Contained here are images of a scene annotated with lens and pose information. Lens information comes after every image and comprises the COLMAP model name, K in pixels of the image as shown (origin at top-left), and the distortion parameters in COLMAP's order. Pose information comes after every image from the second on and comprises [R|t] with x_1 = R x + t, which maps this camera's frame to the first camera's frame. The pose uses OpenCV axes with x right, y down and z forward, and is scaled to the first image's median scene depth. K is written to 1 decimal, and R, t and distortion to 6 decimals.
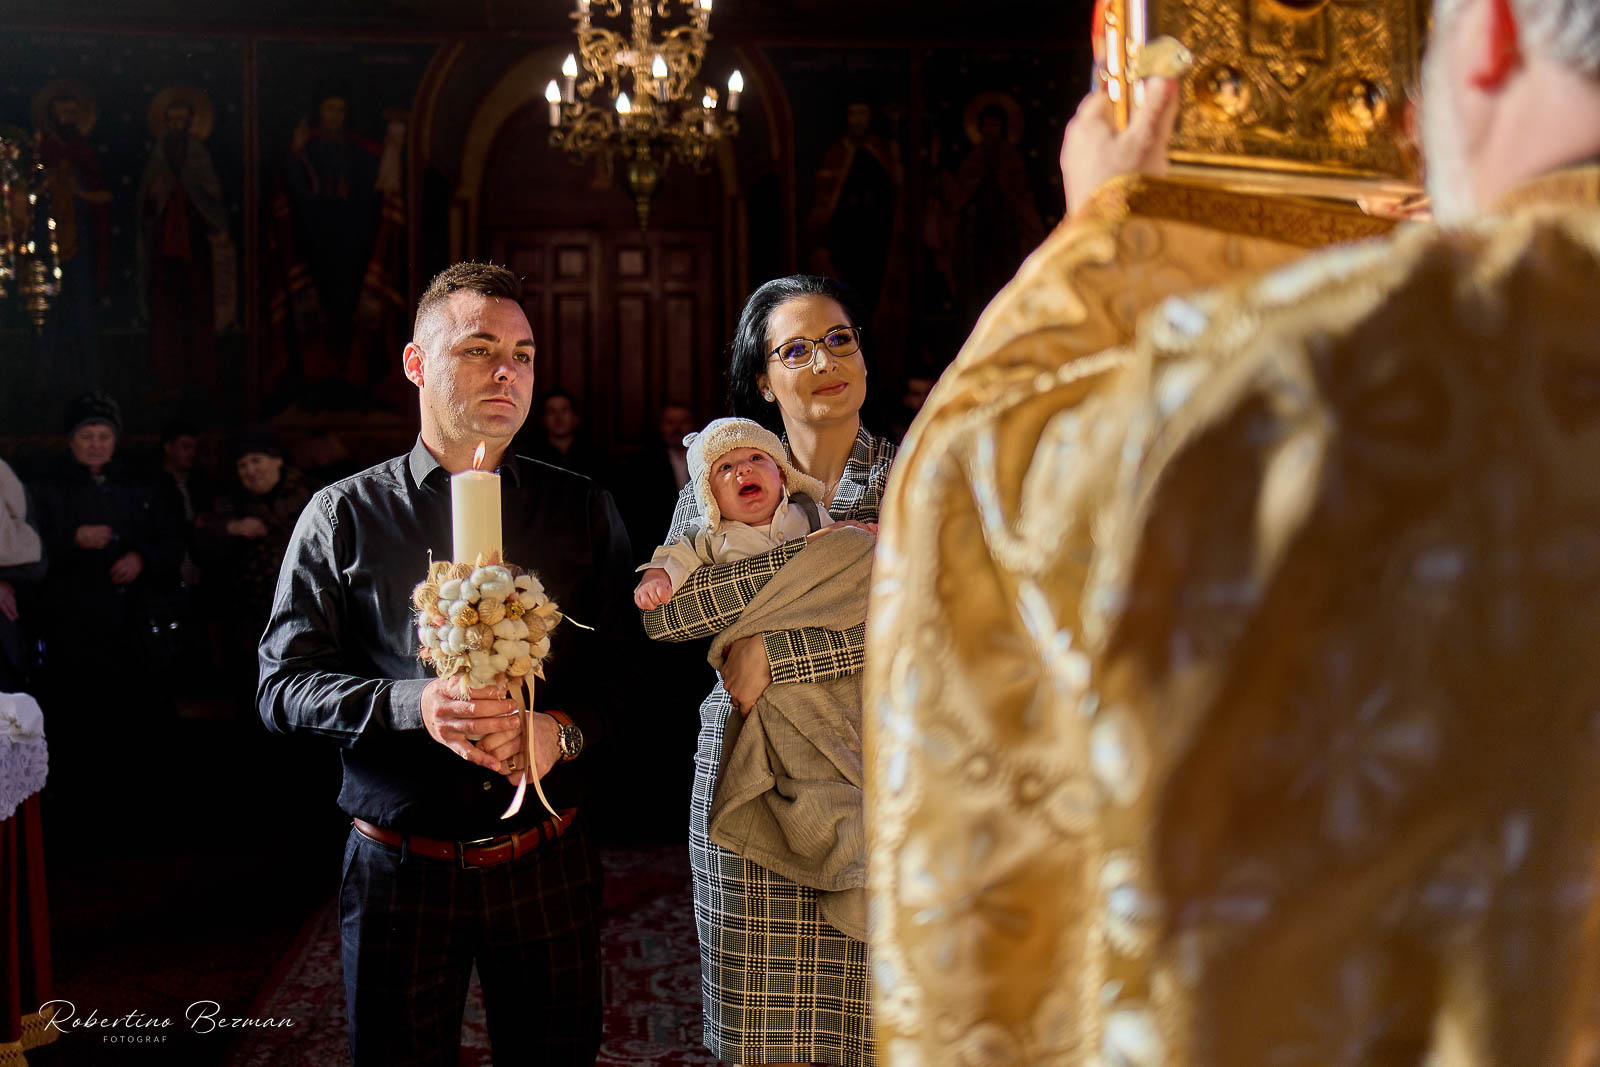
lens RADIAL K [[1644.0, 0, 695.7], [0, 1644.0, 458.0], [0, 0, 1]] dist [-0.024371, 0.000000]
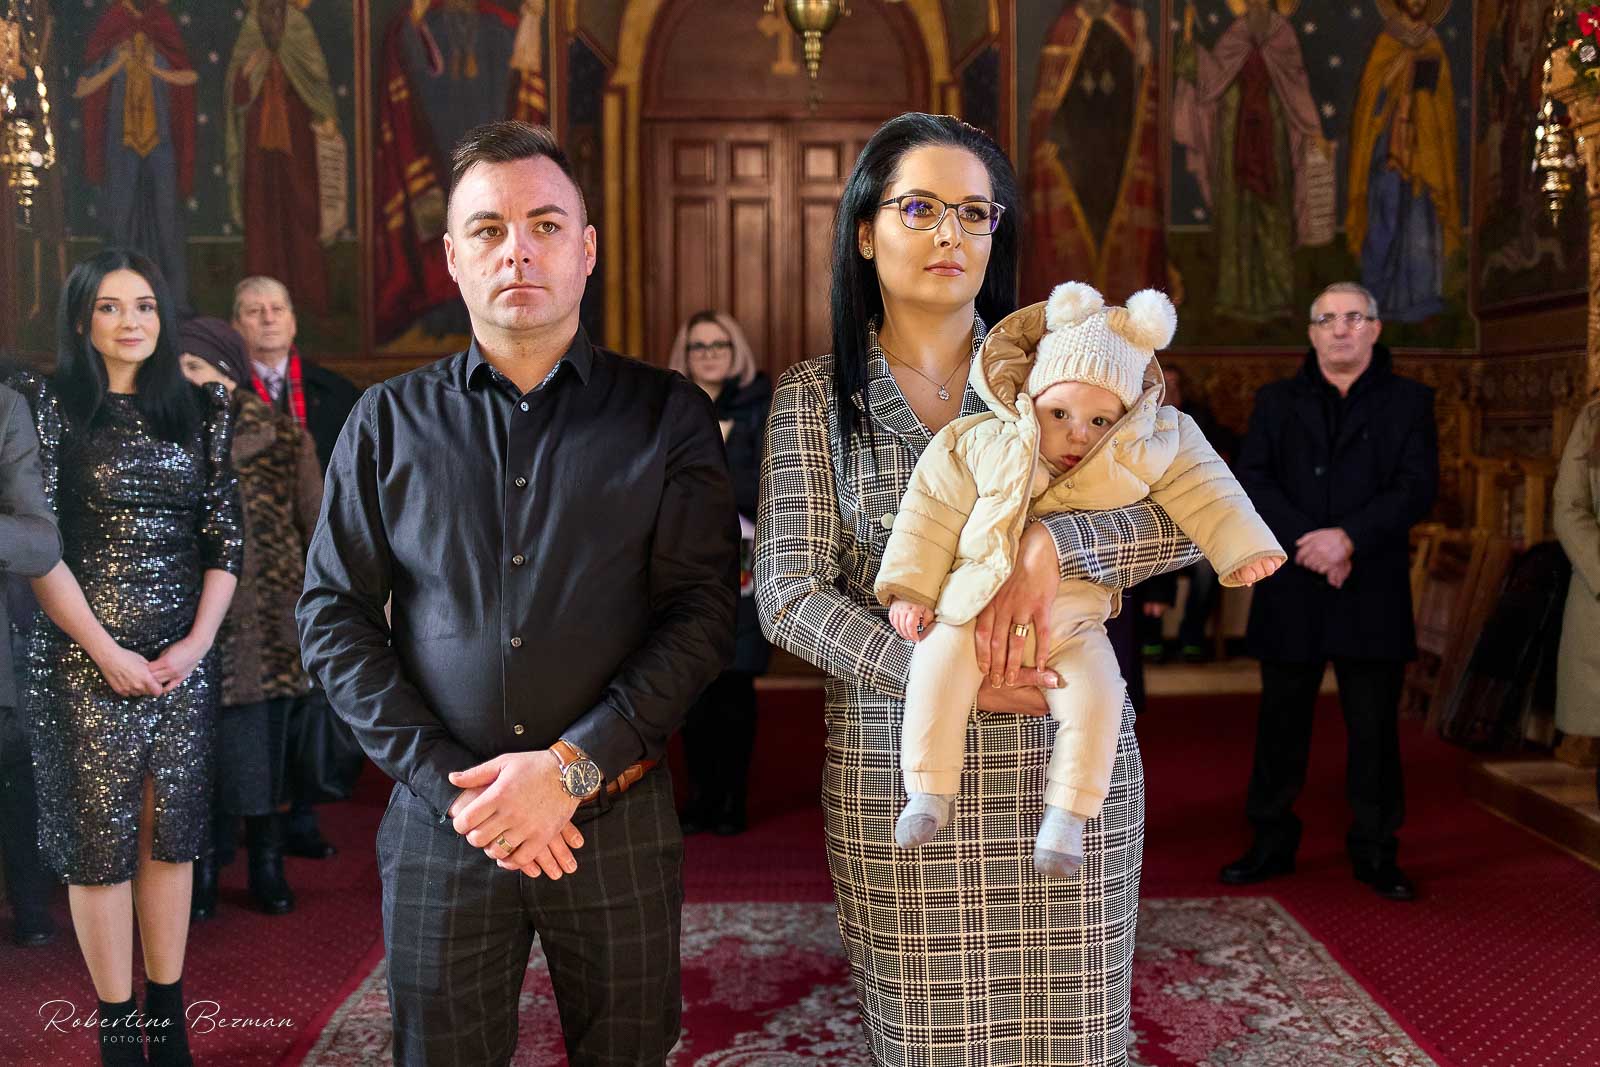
lens RADIAL K [[1590.4, 0, 858.7], [0, 1590.4, 563.7], [0, 0, 1]] dist [-0.038264, 0.000000]
pose [[0.999352, 0.010995, -0.034262, 0.011159], [-0.007724, 0.995527, 0.094161, 0.009321], [0.035145, -0.093835, 0.994967, 0.188421]]
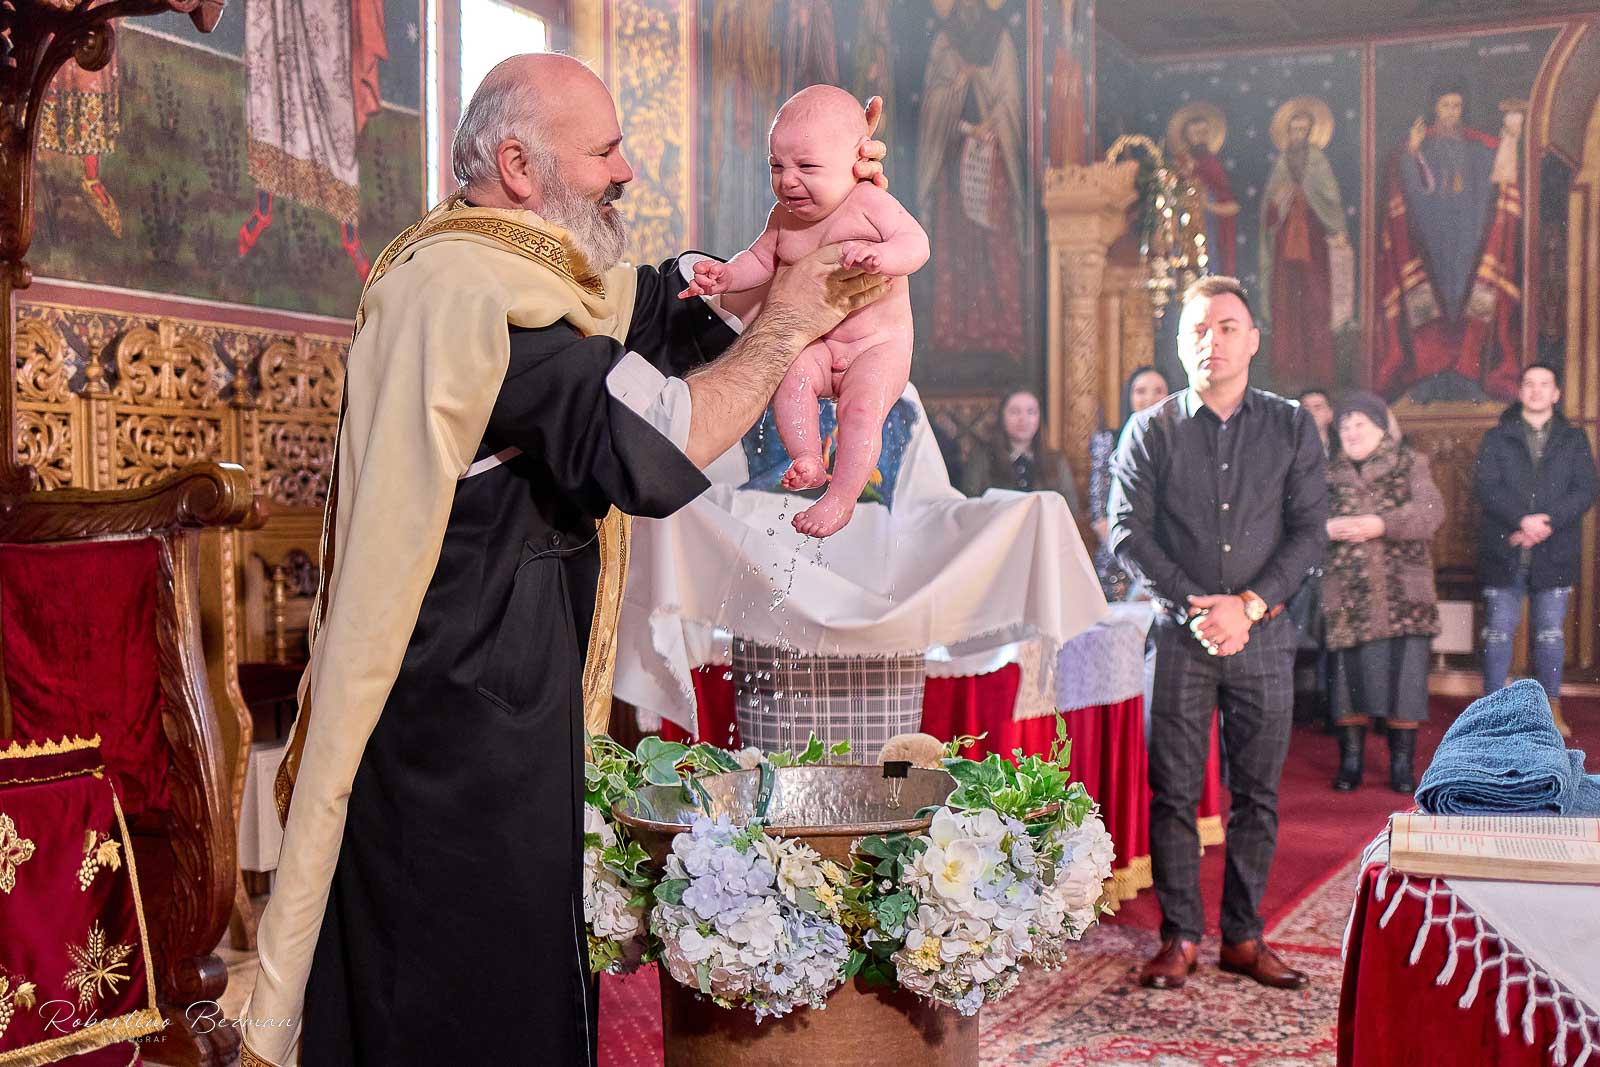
lens RADIAL K [[1969.9, 0, 733.1], [0, 1969.9, 648.7], [0, 0, 1]] dist [-0.059019, 0.000000]
pose [[0.840984, 0.040667, -0.539530, 0.071935], [0.002166, 0.996910, 0.078518, 0.028543], [0.541056, -0.067201, 0.838297, -0.282637]]
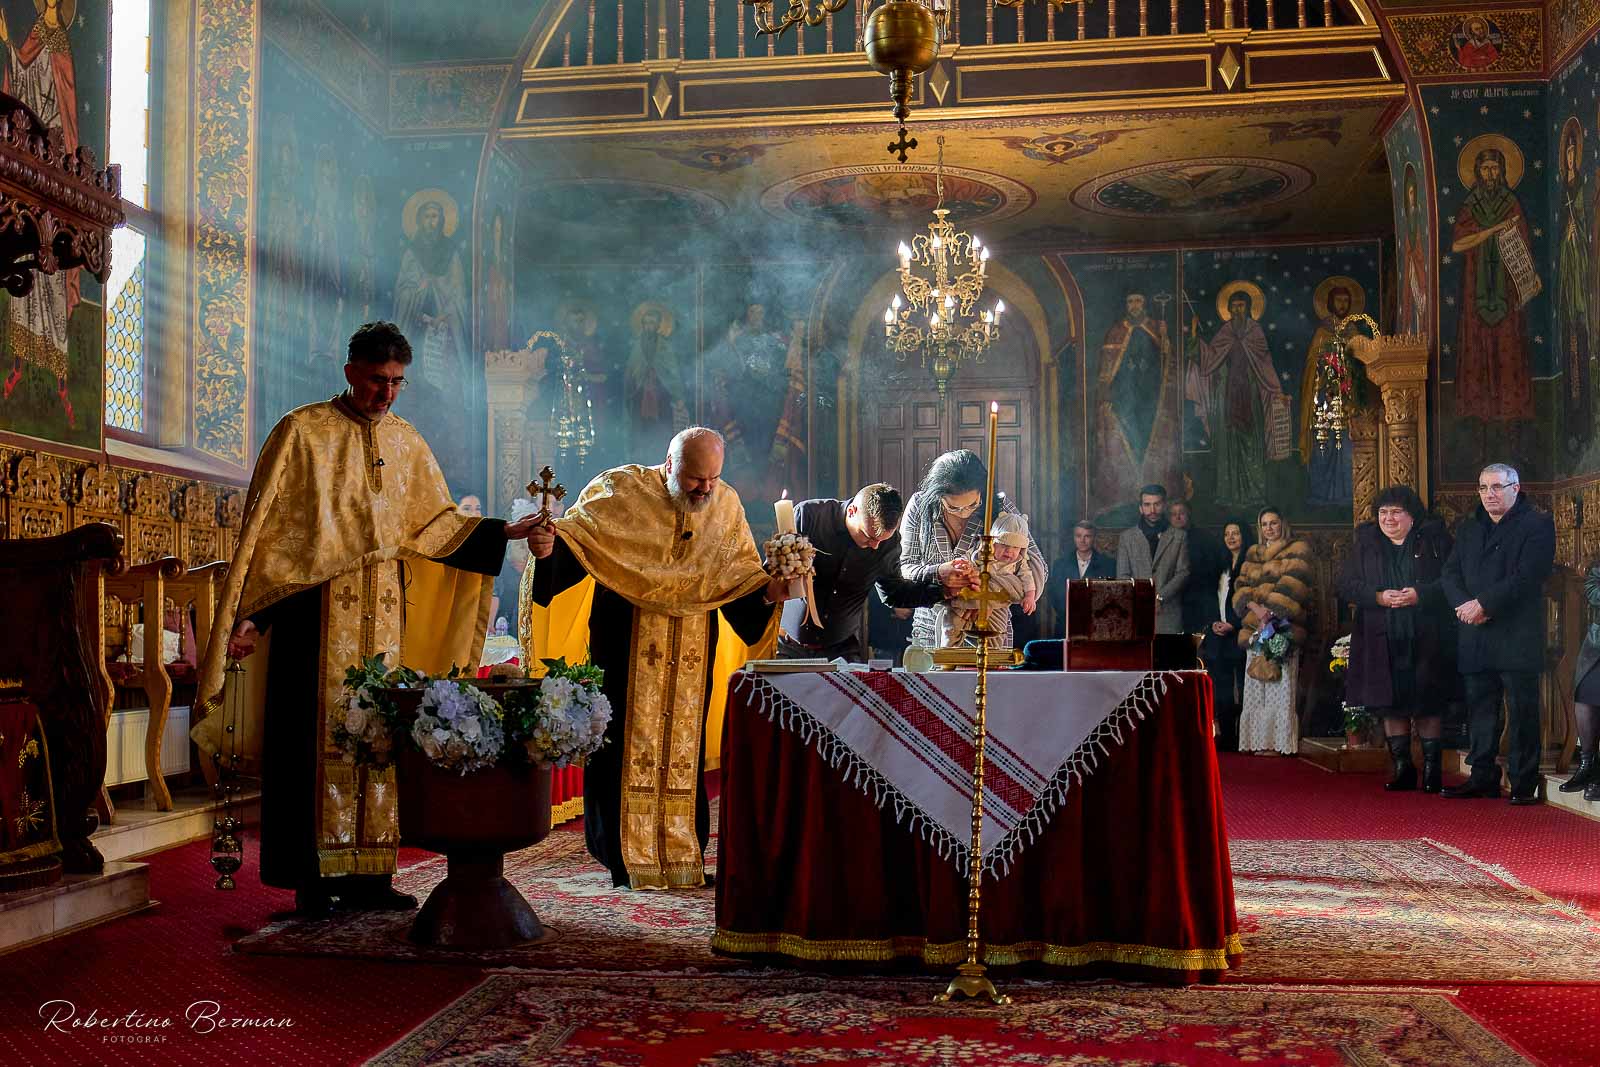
lens RADIAL K [[2081.2, 0, 717.1], [0, 2081.2, 597.5], [0, 0, 1]] dist [0.015879, 0.000000]
pose [[0.970952, 0.000451, -0.239274, 0.181610], [-0.004823, 0.999832, -0.017687, 0.067922], [0.239226, 0.018328, 0.970791, -0.768107]]
